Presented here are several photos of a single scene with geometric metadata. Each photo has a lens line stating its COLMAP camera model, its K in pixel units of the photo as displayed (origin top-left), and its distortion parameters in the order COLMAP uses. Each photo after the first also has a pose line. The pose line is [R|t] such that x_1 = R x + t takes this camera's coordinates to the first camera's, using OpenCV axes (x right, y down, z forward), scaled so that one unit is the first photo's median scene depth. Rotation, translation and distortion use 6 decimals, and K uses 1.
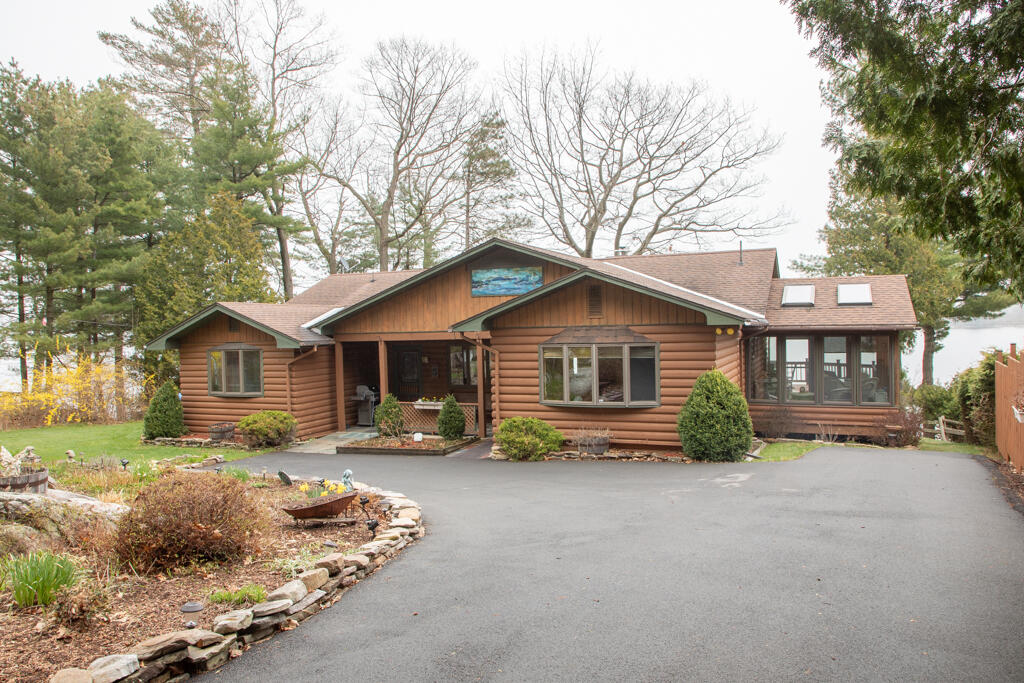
lens RADIAL K [[716.6, 0, 508.1], [0, 716.6, 339.6], [0, 0, 1]] dist [-0.081713, 0.033526]
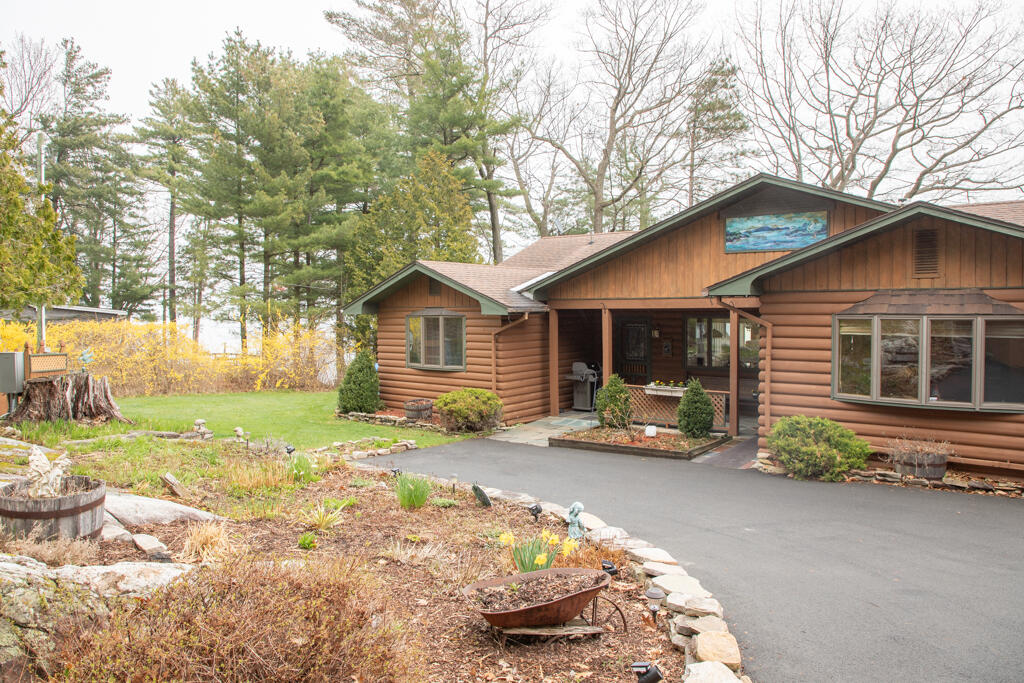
lens RADIAL K [[689.0, 0, 518.8], [0, 689.0, 324.3], [0, 0, 1]] dist [-0.065248, 0.024010]
pose [[0.963423, 0.024652, -0.266850, -0.043274], [-0.021869, 0.999671, 0.013400, 0.007857], [0.267092, -0.007074, 0.963645, 0.150646]]
